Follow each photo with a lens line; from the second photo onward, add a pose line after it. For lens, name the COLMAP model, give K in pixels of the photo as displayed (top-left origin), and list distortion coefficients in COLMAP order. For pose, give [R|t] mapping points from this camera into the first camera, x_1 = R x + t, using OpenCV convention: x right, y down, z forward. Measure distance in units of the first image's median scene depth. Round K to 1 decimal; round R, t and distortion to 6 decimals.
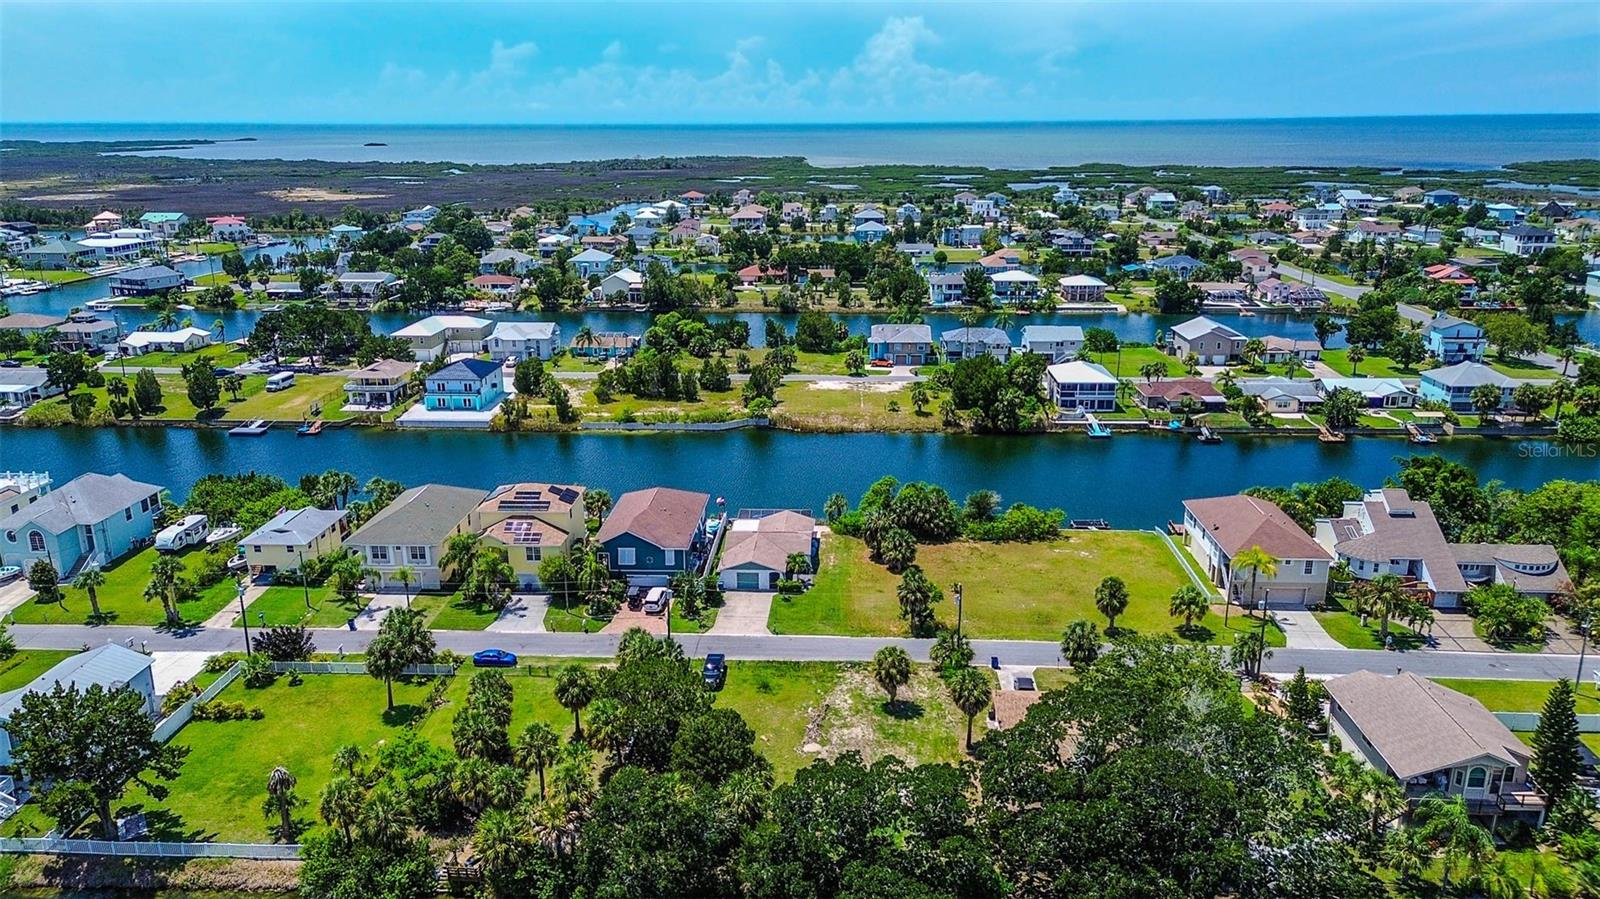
lens RADIAL K [[1139.7, 0, 797.8], [0, 1139.7, 451.8], [0, 0, 1]] dist [0.072444, -0.043557]
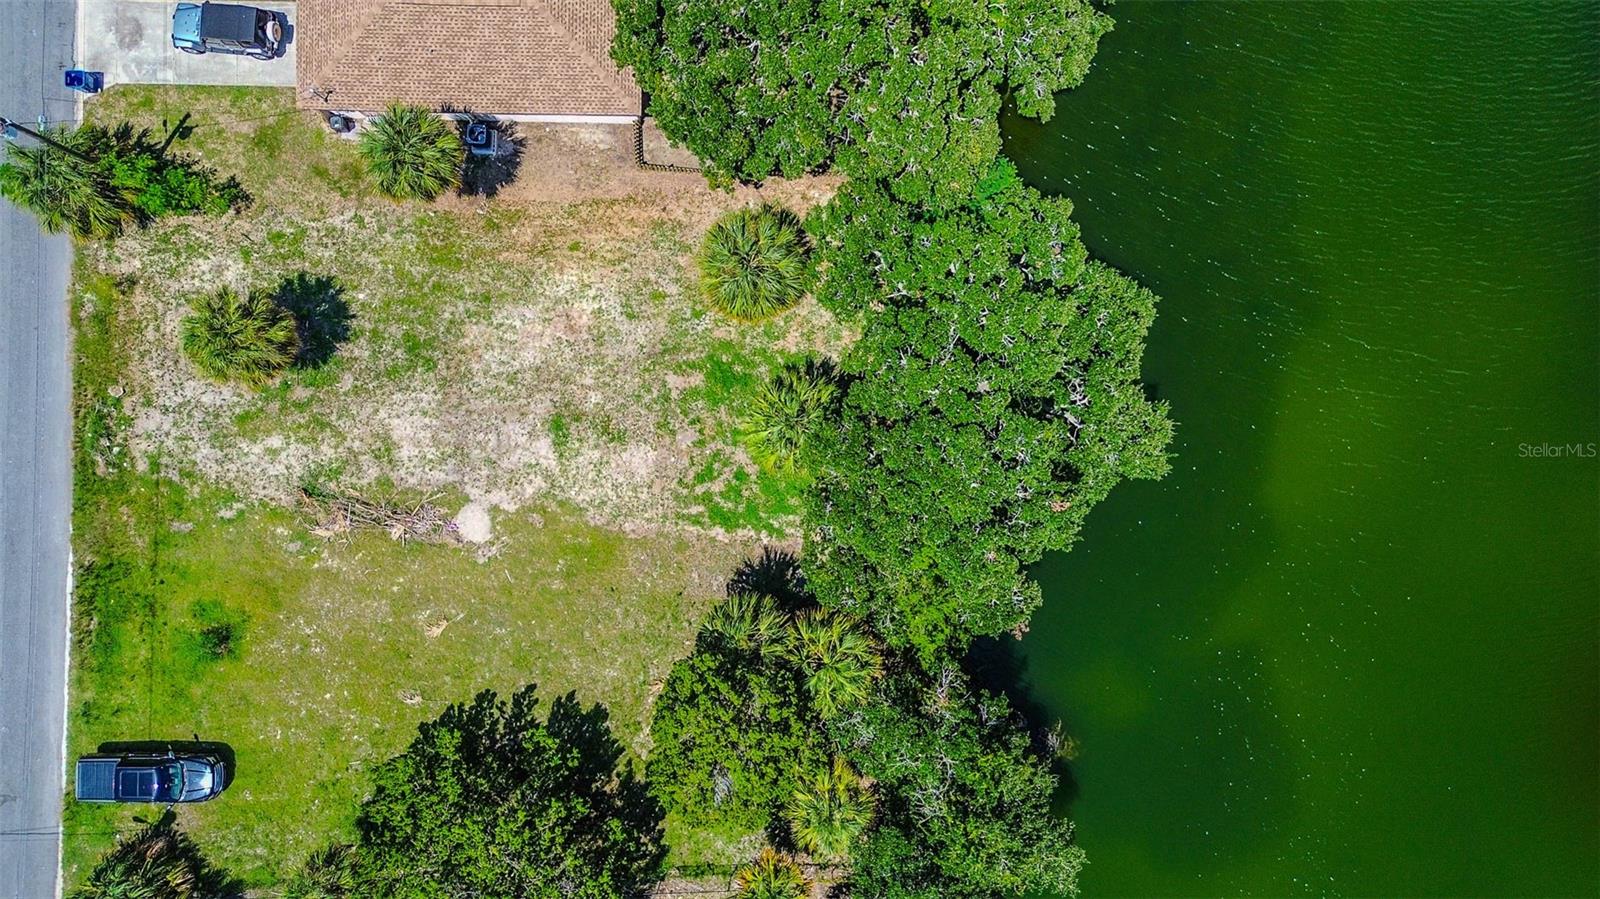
lens RADIAL K [[1139.7, 0, 798.3], [0, 1139.7, 450.3], [0, 0, 1]] dist [0.072444, -0.043557]
pose [[-0.035351, -0.999238, 0.016567, 0.026032], [0.297520, 0.005303, 0.954701, -0.130833], [-0.954061, 0.038678, 0.297106, 0.634186]]
